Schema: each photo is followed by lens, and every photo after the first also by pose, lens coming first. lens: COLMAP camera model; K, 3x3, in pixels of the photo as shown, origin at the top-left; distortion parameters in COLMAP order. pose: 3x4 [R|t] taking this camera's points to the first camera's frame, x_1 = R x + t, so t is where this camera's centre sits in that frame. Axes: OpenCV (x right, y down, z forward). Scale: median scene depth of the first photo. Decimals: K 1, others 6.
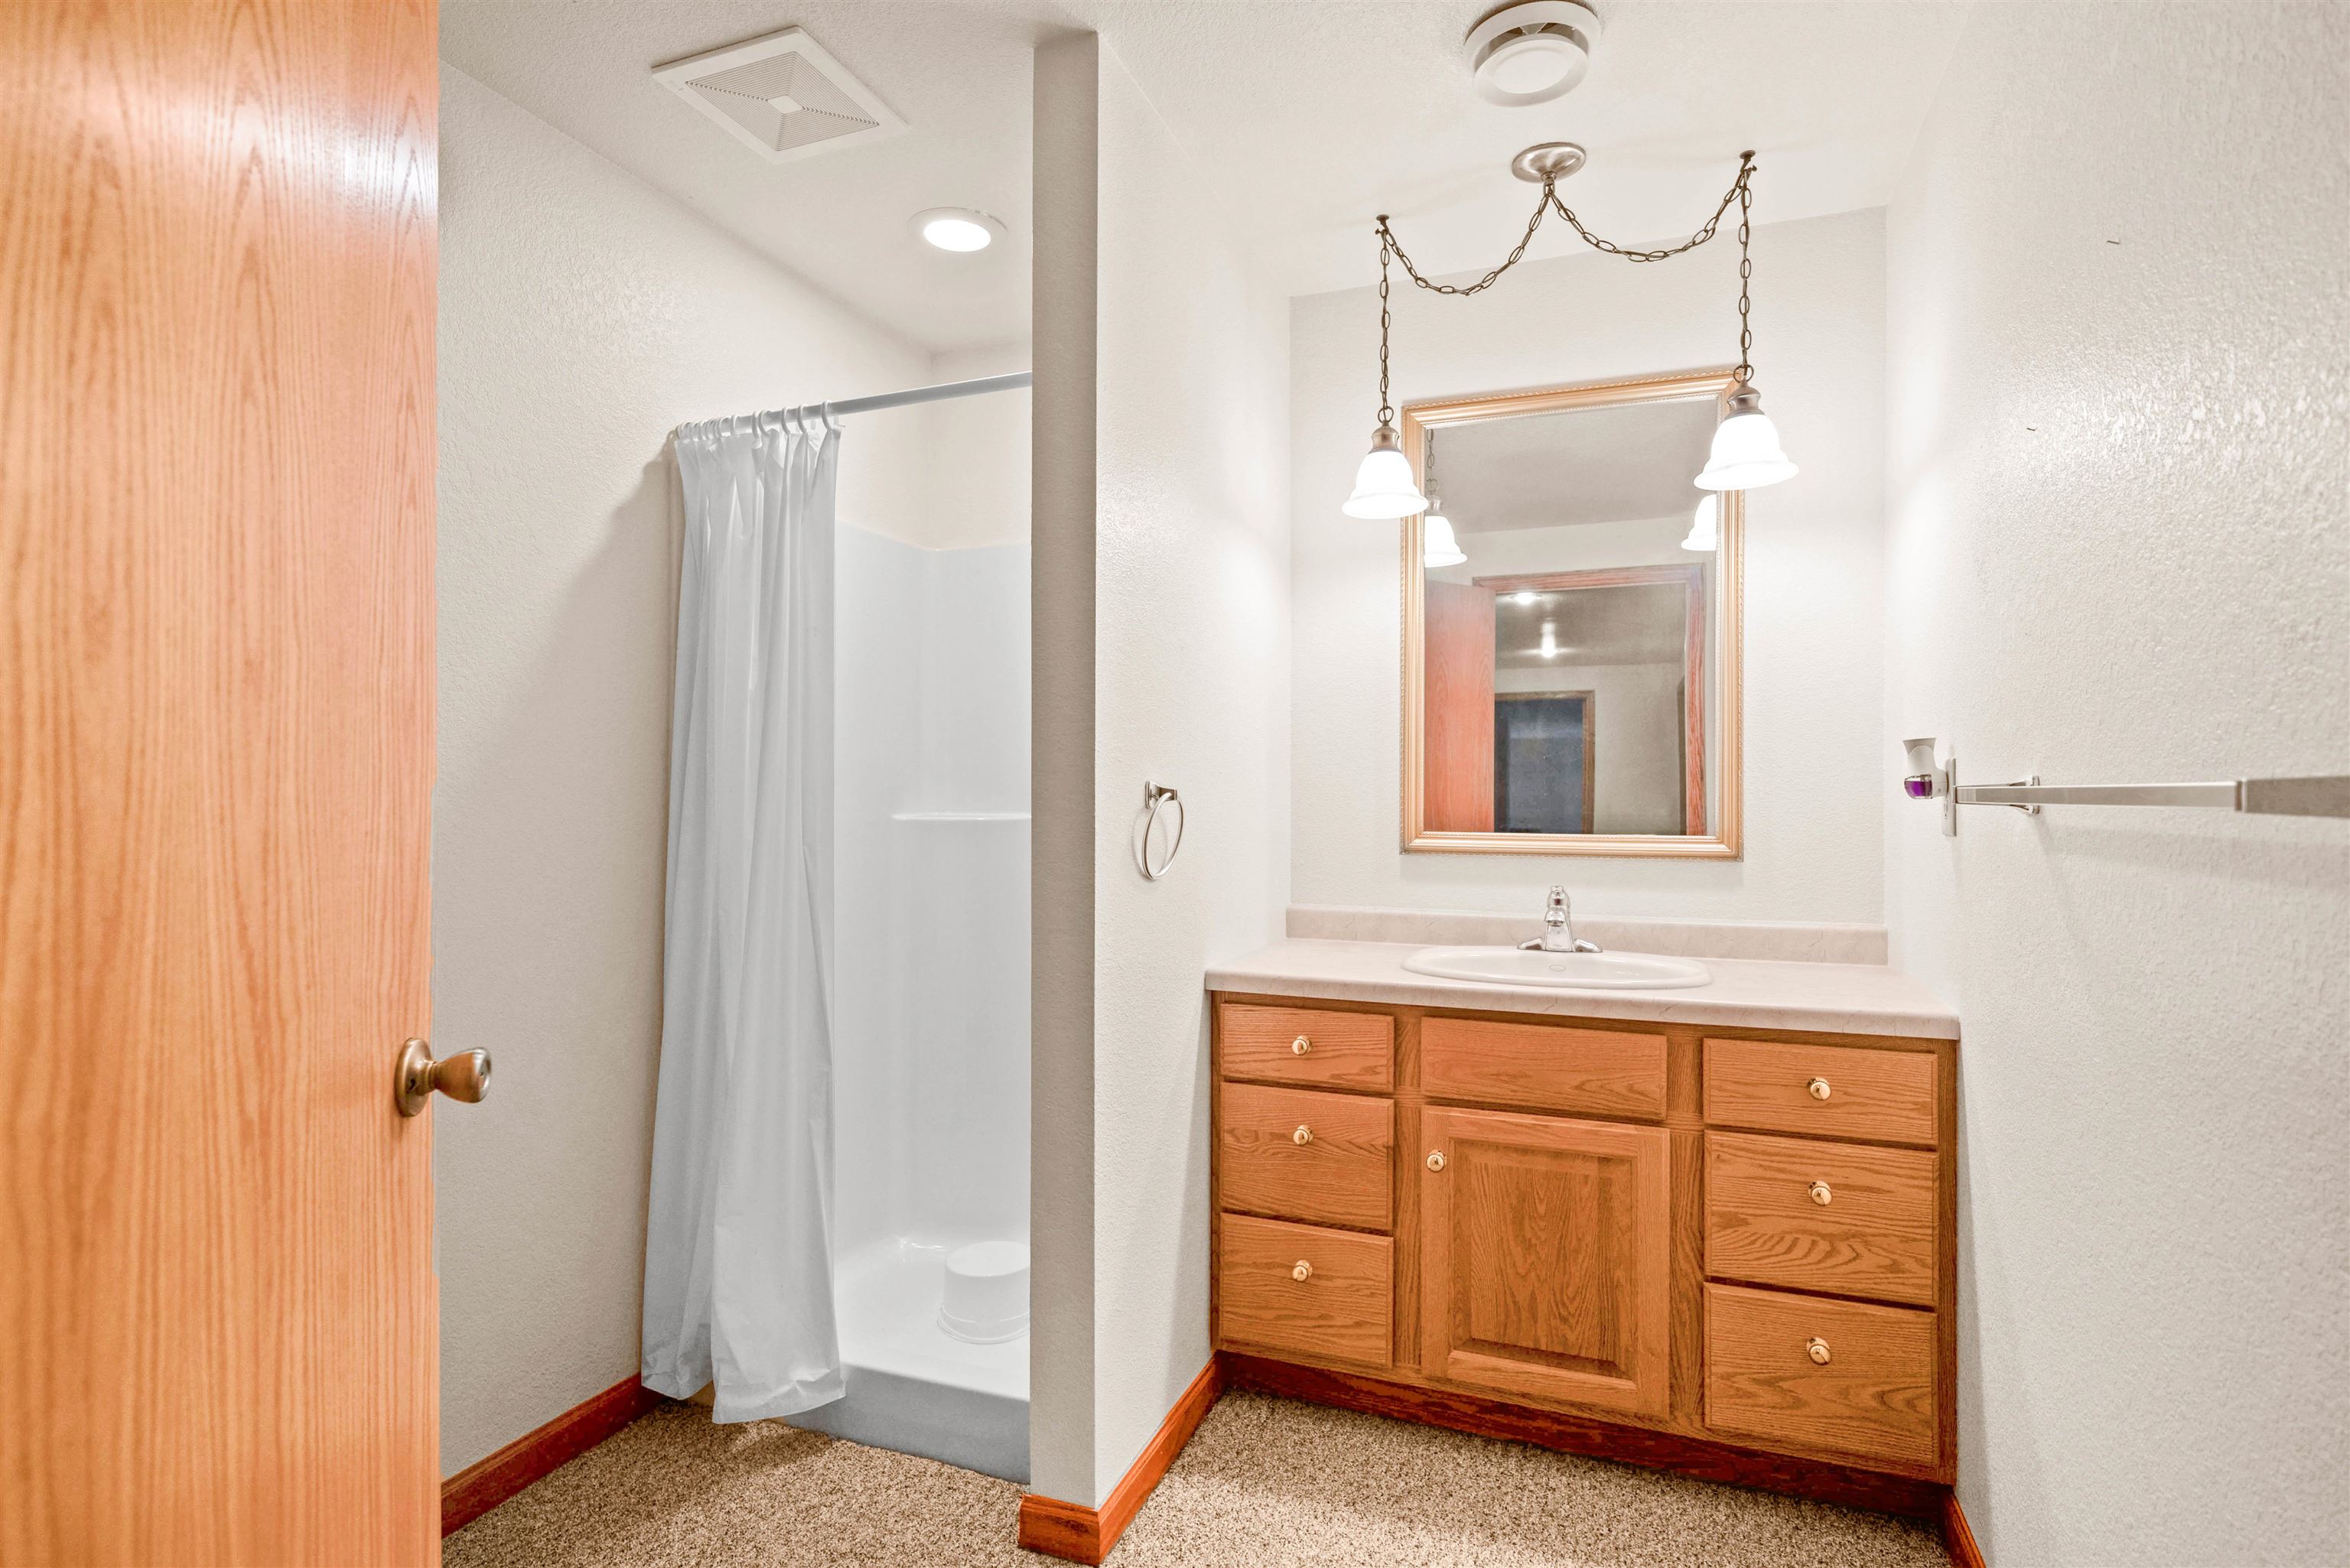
lens RADIAL K [[1186.3, 0, 1170.3], [0, 1186.3, 777.5], [0, 0, 1]] dist [-0.001952, -0.000162]
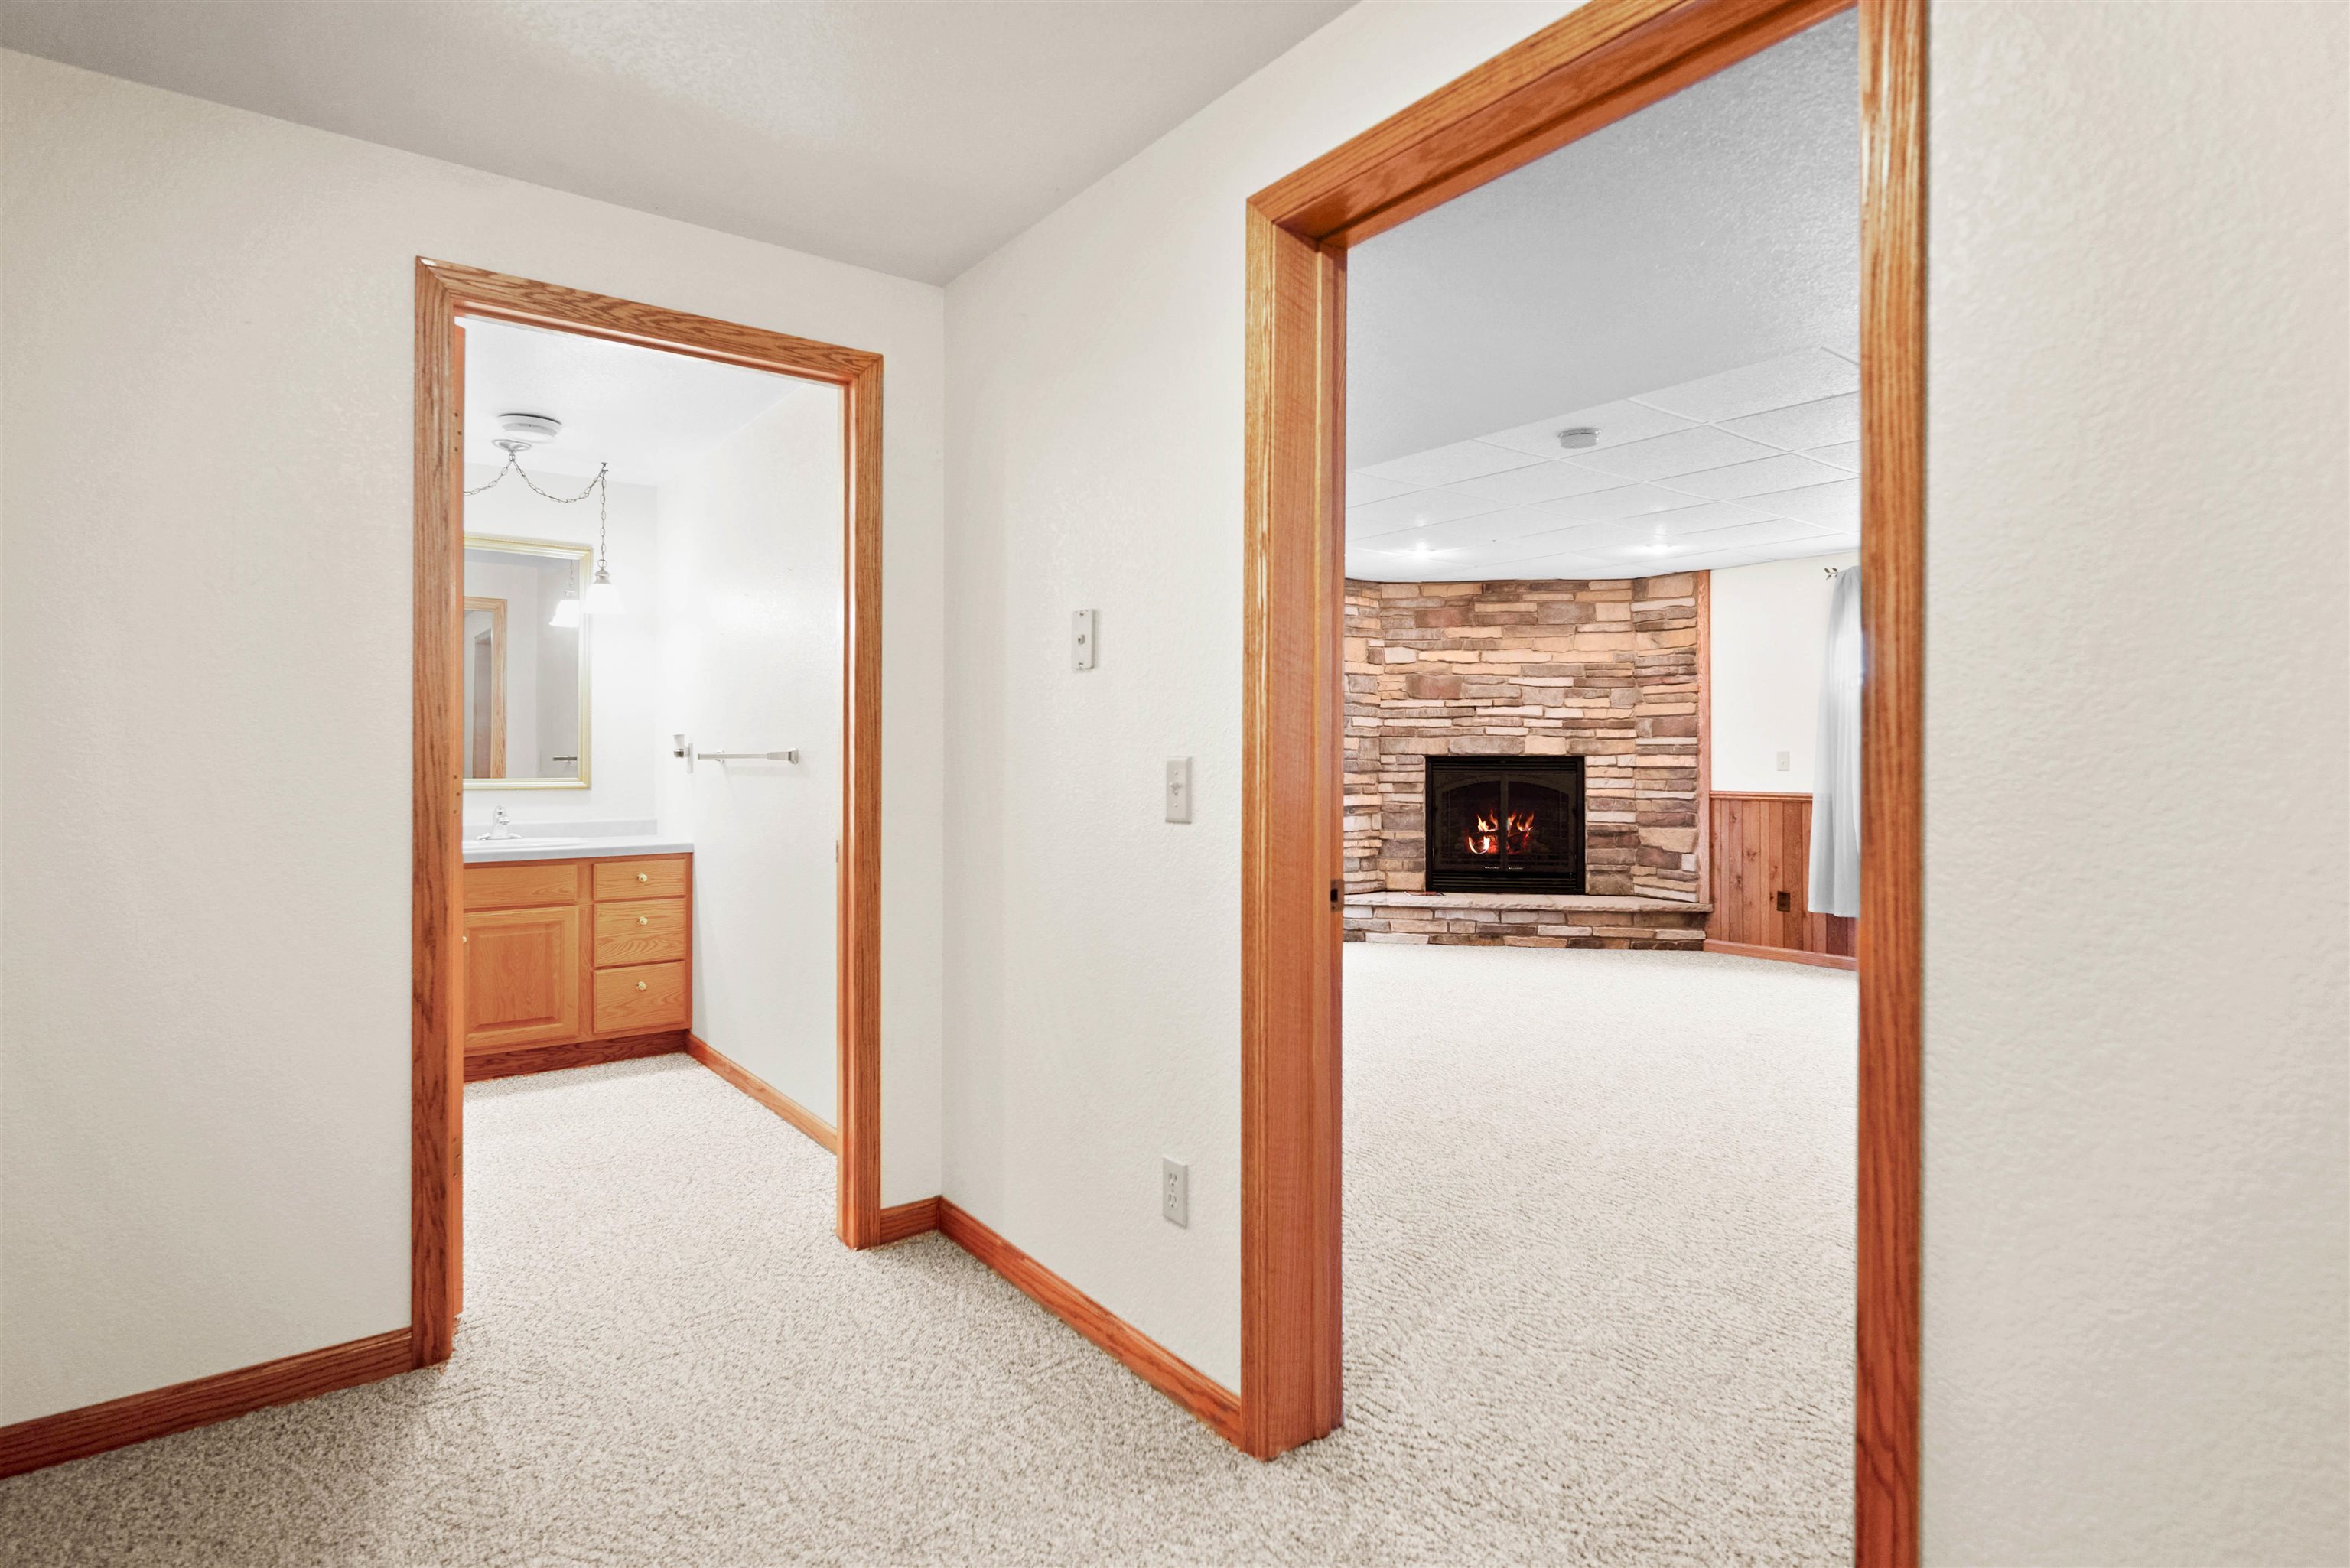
lens RADIAL K [[1186.3, 0, 1170.3], [0, 1186.3, 777.5], [0, 0, 1]] dist [-0.001952, -0.000162]
pose [[0.523594, -0.013799, 0.851856, -0.917413], [-0.009624, 0.999709, 0.022110, -0.006998], [-0.851914, -0.019775, 0.523309, -1.144828]]
